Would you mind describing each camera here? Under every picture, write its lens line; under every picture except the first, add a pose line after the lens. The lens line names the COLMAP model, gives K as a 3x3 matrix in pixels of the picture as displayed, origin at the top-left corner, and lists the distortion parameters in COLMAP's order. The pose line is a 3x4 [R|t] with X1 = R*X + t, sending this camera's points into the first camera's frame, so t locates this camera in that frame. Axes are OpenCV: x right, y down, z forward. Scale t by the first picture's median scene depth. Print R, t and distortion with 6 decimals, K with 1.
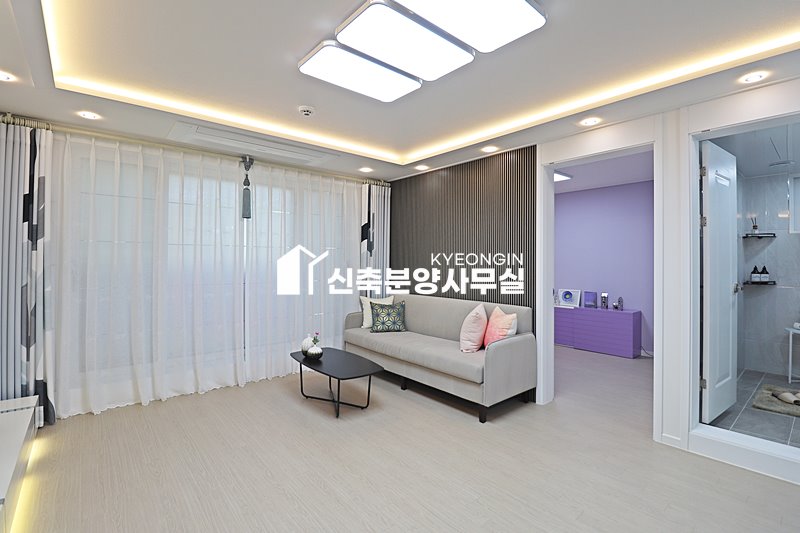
lens RADIAL K [[372.9, 0, 401.1], [0, 372.9, 259.2], [0, 0, 1]] dist [-0.000018, -0.011177]
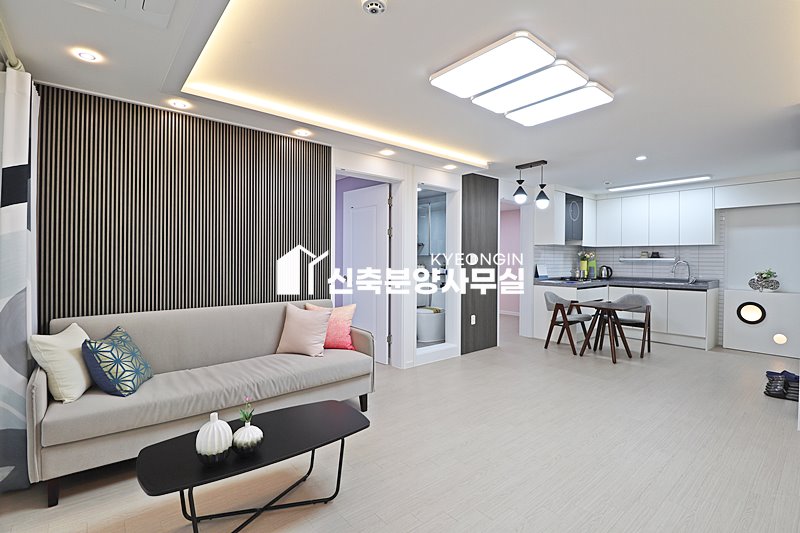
lens RADIAL K [[372.9, 0, 401.1], [0, 372.9, 259.2], [0, 0, 1]] dist [-0.000018, -0.011177]
pose [[0.000744, -0.007728, 0.999970, -0.720500], [-0.011555, 0.999903, 0.007736, 0.004836], [-0.999933, -0.011561, 0.000655, 0.804856]]
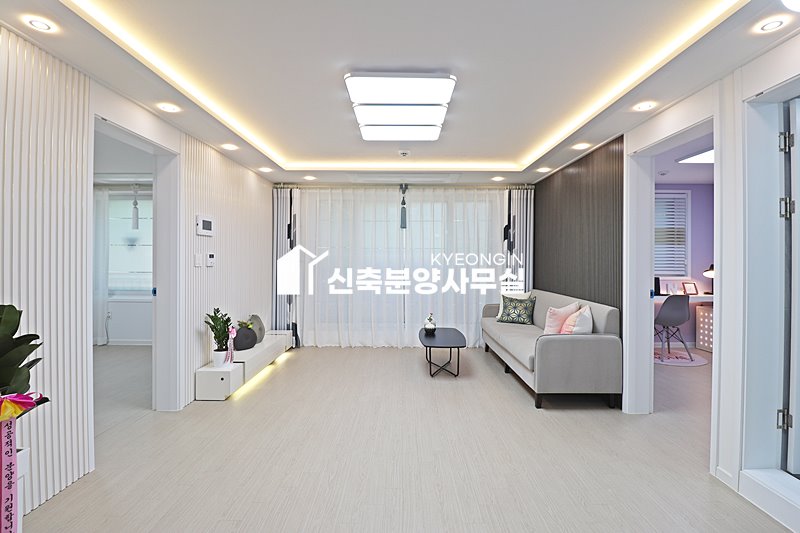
lens RADIAL K [[372.9, 0, 401.1], [0, 372.9, 259.2], [0, 0, 1]] dist [-0.000018, -0.011177]
pose [[0.758778, -0.000433, -0.651350, 0.552595], [0.003461, 0.999988, 0.003368, 0.000372], [0.651340, -0.004810, 0.758770, -0.069879]]
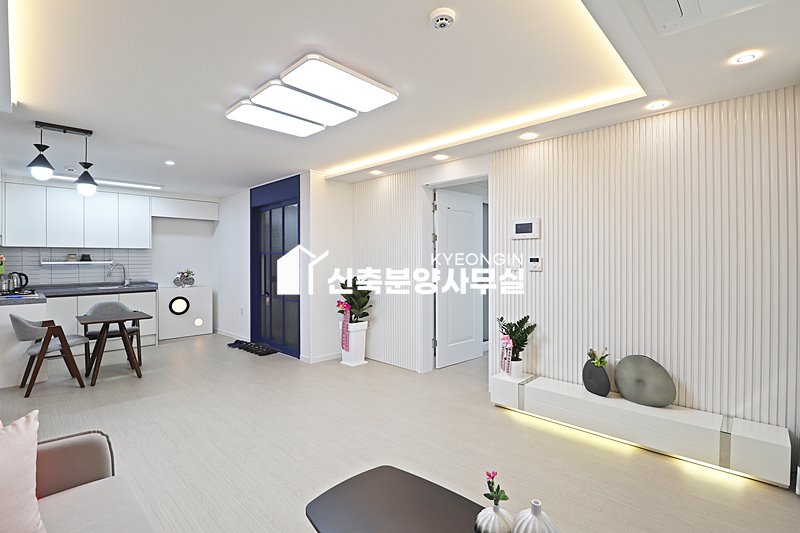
lens RADIAL K [[372.9, 0, 401.1], [0, 372.9, 259.2], [0, 0, 1]] dist [-0.000018, -0.011177]
pose [[-0.995378, -0.002479, -0.096002, -0.111892], [-0.001915, 0.999980, -0.005968, -0.002598], [0.096014, -0.005757, -0.995363, 1.340222]]
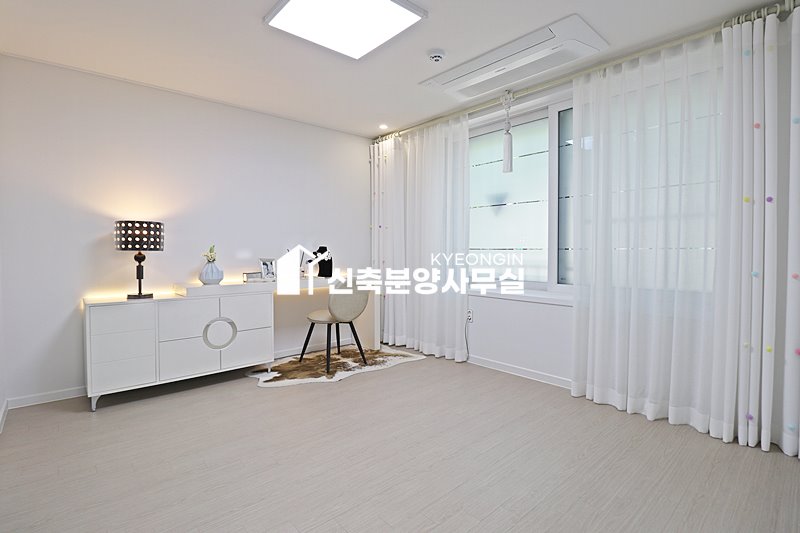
lens RADIAL K [[372.9, 0, 401.1], [0, 372.9, 259.2], [0, 0, 1]] dist [-0.000018, -0.011177]
pose [[0.014791, 0.020671, -0.999677, -0.430239], [0.010076, 0.999732, 0.020821, 0.064172], [0.999840, -0.010380, 0.014579, 0.122082]]
